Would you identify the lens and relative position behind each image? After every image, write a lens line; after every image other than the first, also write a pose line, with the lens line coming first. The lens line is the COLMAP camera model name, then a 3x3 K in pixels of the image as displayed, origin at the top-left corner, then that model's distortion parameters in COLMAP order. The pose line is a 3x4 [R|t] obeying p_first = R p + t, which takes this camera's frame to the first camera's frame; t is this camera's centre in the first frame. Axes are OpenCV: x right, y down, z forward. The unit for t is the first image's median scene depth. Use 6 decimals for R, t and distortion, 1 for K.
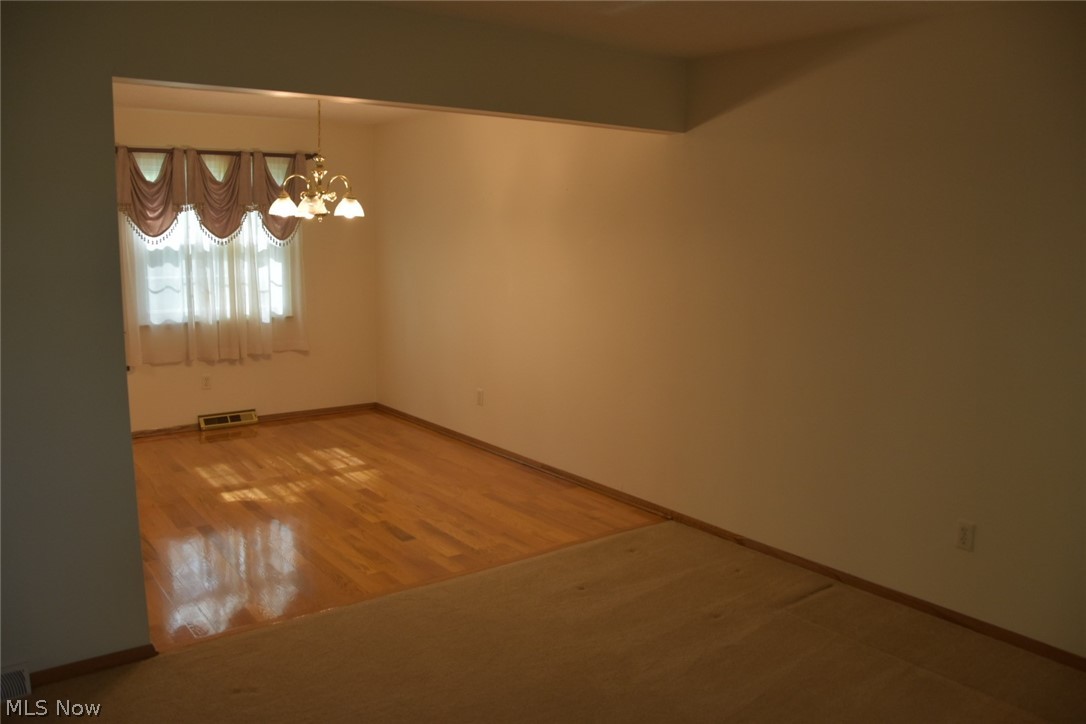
lens RADIAL K [[857.3, 0, 526.9], [0, 857.3, 363.4], [0, 0, 1]] dist [-0.152464, 0.101206]
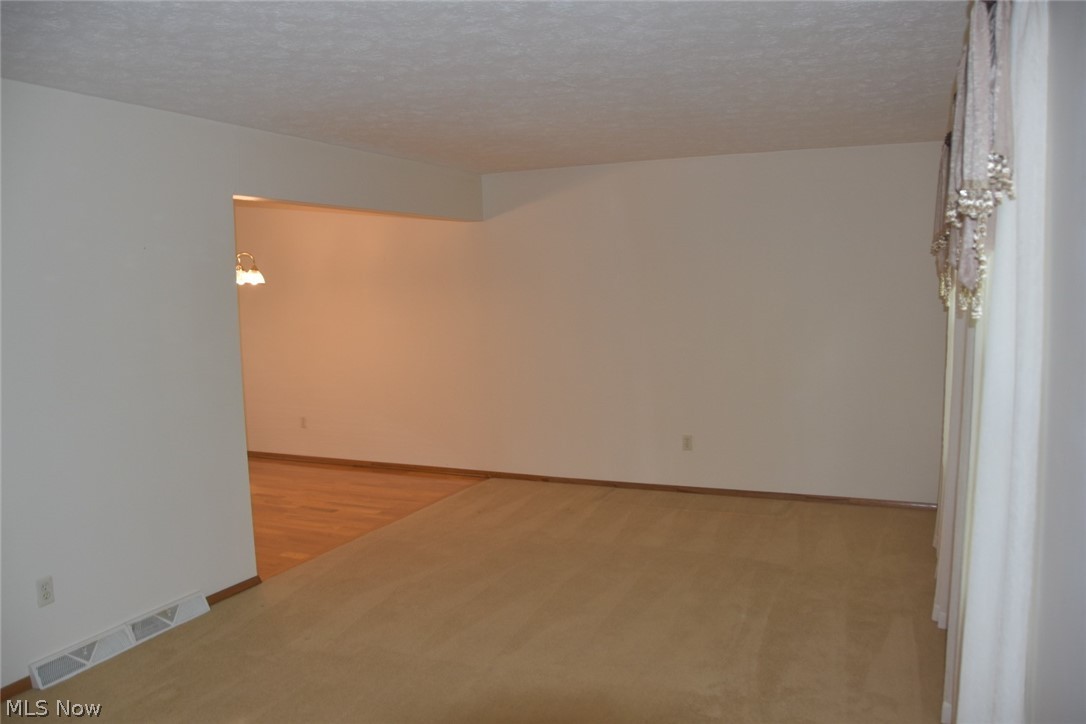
lens RADIAL K [[857.3, 0, 526.9], [0, 857.3, 363.4], [0, 0, 1]] dist [-0.152464, 0.101206]
pose [[0.879176, -0.075208, 0.470524, -0.477255], [0.105778, 0.993631, -0.038827, 0.051521], [-0.464608, 0.083907, 0.881532, -0.376084]]
